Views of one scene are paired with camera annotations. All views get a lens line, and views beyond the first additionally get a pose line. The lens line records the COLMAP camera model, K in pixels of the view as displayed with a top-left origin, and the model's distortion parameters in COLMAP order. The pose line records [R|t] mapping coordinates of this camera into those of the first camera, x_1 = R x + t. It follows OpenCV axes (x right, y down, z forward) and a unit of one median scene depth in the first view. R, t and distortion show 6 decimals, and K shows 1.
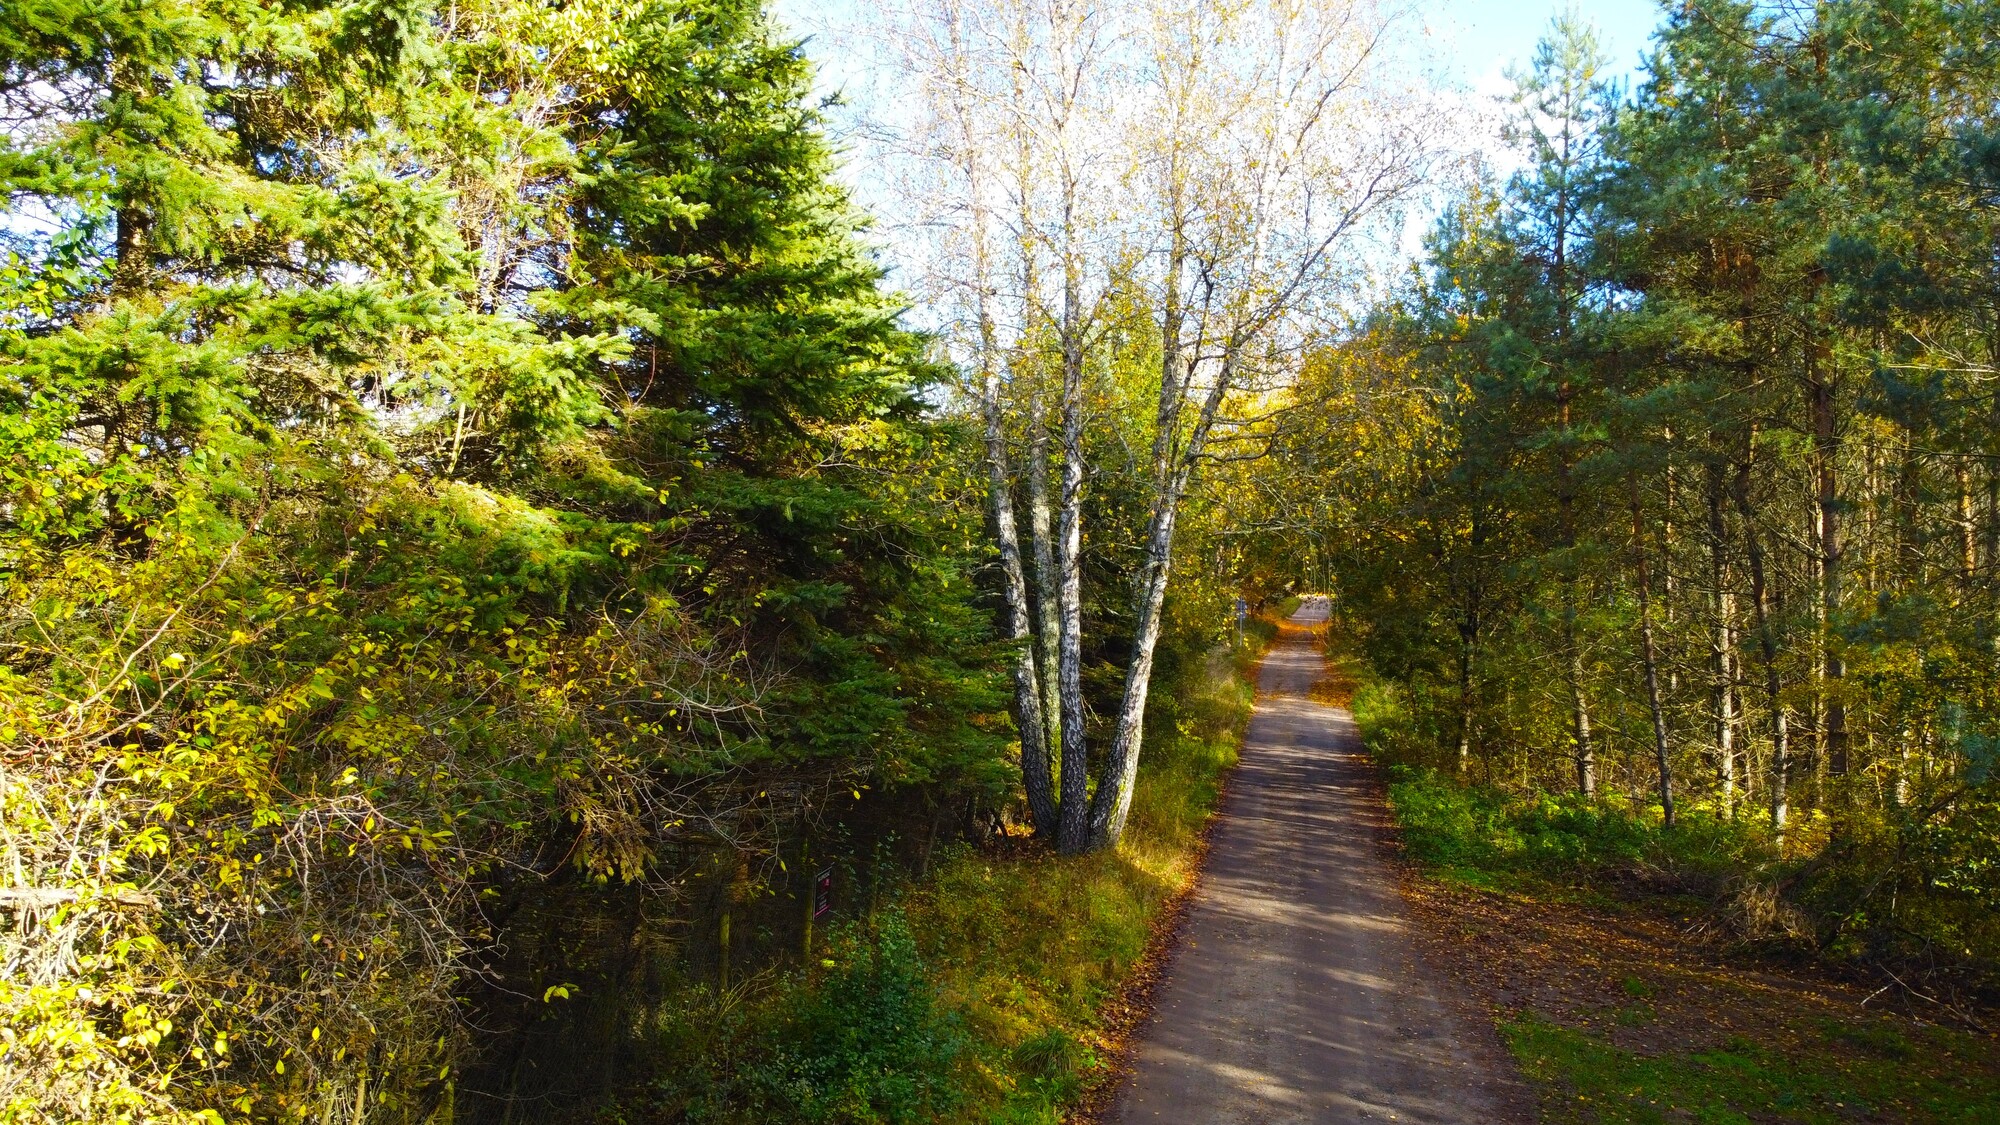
lens RADIAL K [[1514.6, 0, 1001.3], [0, 1514.6, 536.2], [0, 0, 1]] dist [-0.001929, -0.005036]
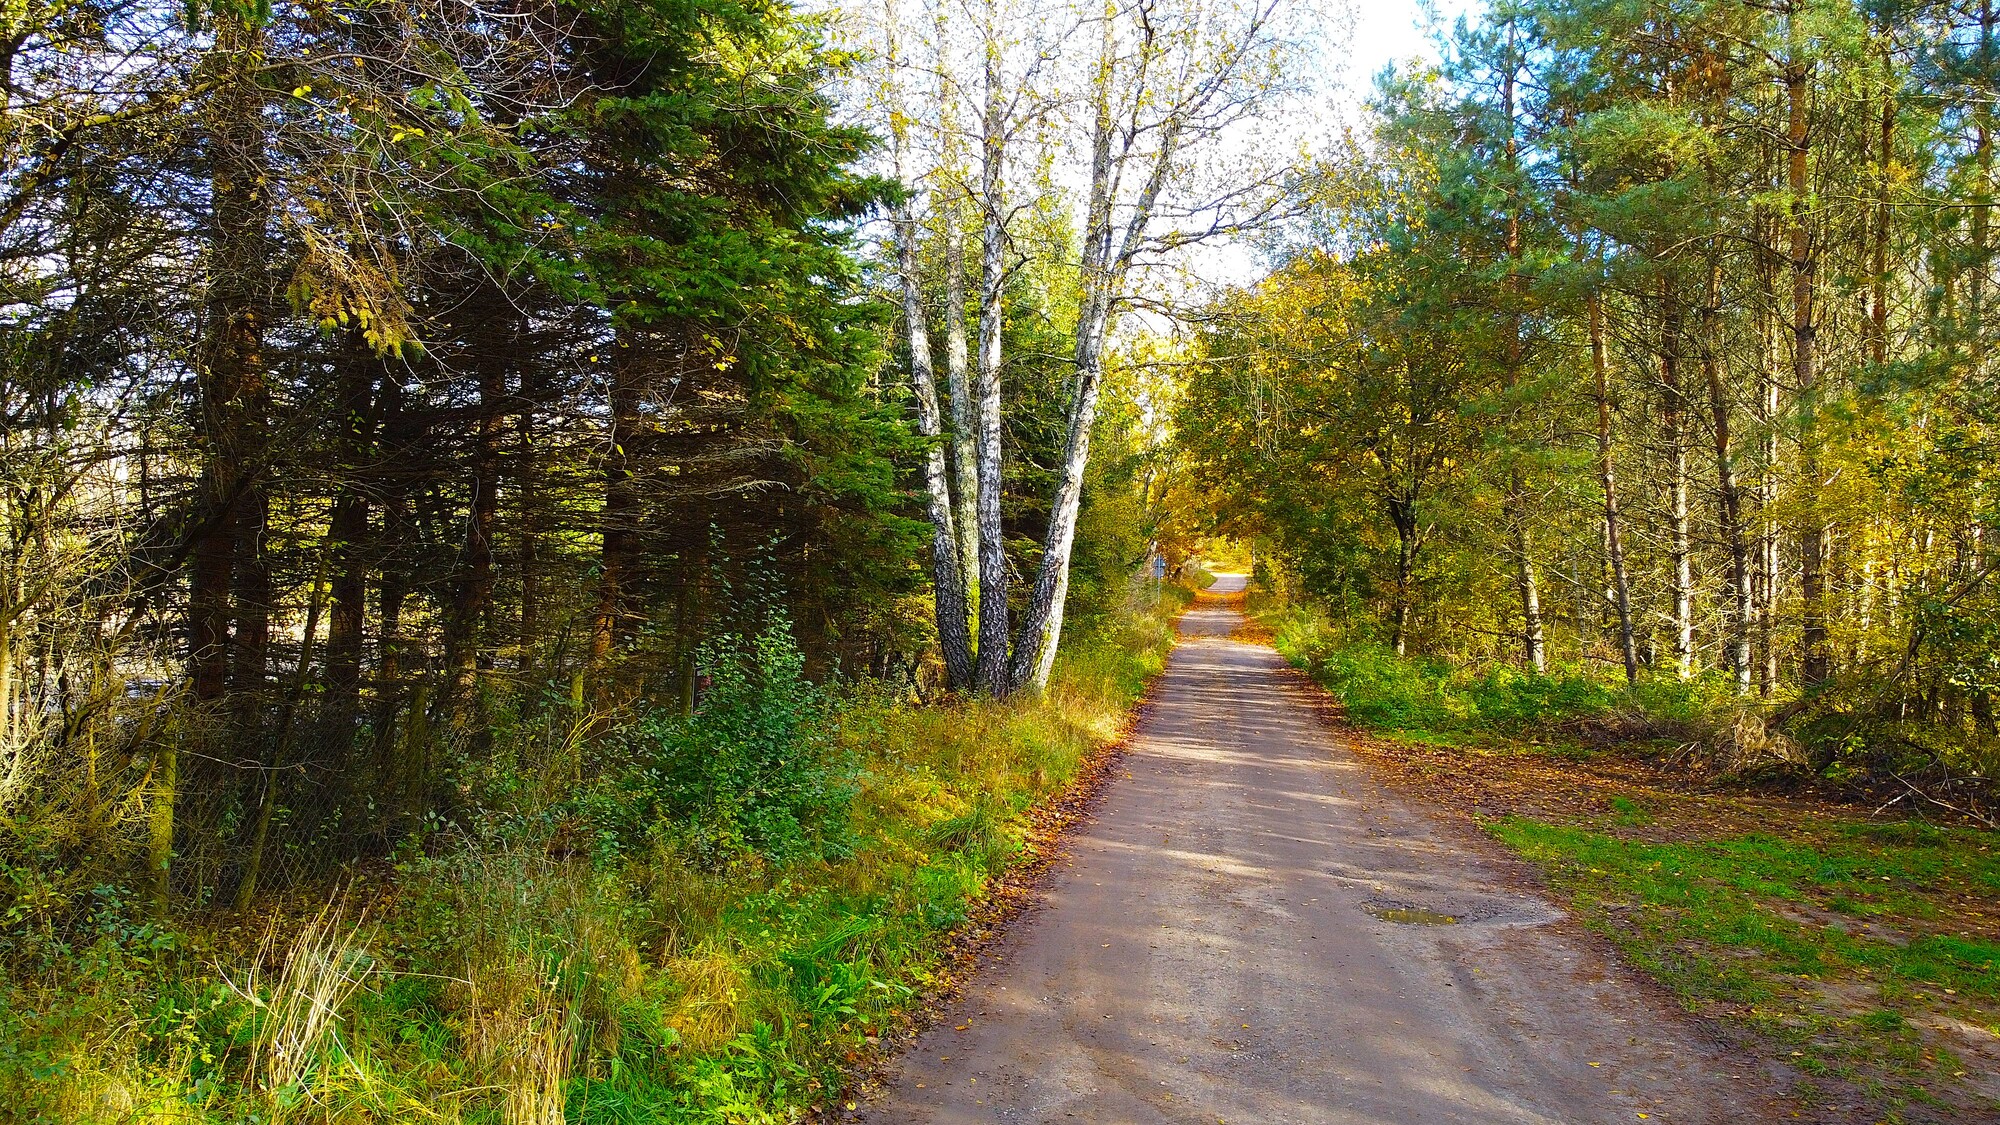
lens RADIAL K [[1514.6, 0, 1001.3], [0, 1514.6, 536.2], [0, 0, 1]] dist [-0.001929, -0.005036]
pose [[0.998363, 0.003504, 0.057079, 0.000931], [-0.003472, 0.999994, -0.000665, 0.109171], [-0.057081, 0.000466, 0.998369, 0.100293]]
